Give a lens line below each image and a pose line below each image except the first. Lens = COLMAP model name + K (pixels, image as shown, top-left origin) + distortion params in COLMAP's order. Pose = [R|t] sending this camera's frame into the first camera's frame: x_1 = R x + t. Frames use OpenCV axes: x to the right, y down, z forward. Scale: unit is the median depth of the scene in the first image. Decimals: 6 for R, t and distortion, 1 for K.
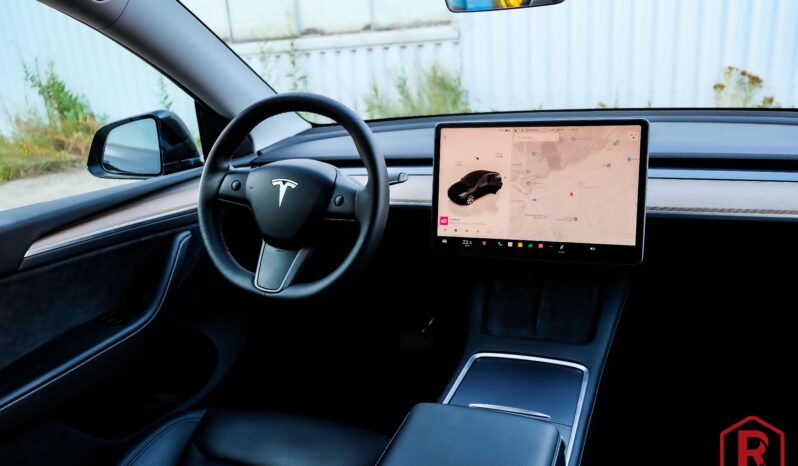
lens RADIAL K [[590.5, 0, 399.0], [0, 590.5, 233.0], [0, 0, 1]] dist [-0.003278, -0.001538]
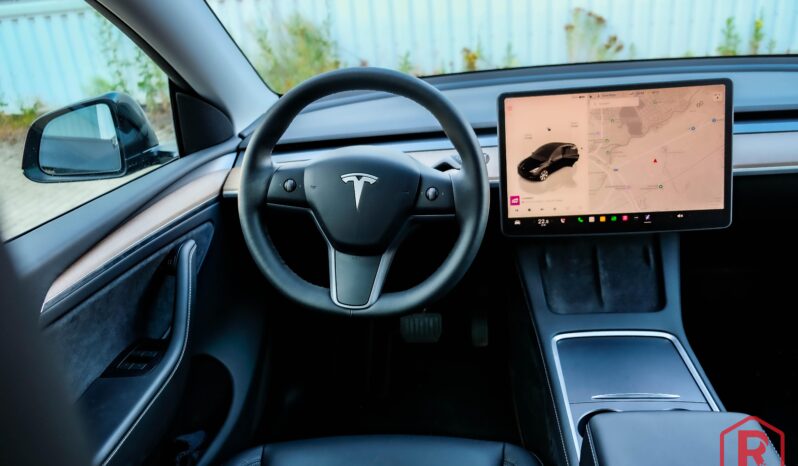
lens RADIAL K [[590.5, 0, 399.0], [0, 590.5, 233.0], [0, 0, 1]] dist [-0.003278, -0.001538]
pose [[0.967143, -0.115867, 0.226296, -0.321275], [0.097434, 0.991070, 0.091034, -0.074412], [-0.234823, -0.065994, 0.969795, 0.159914]]
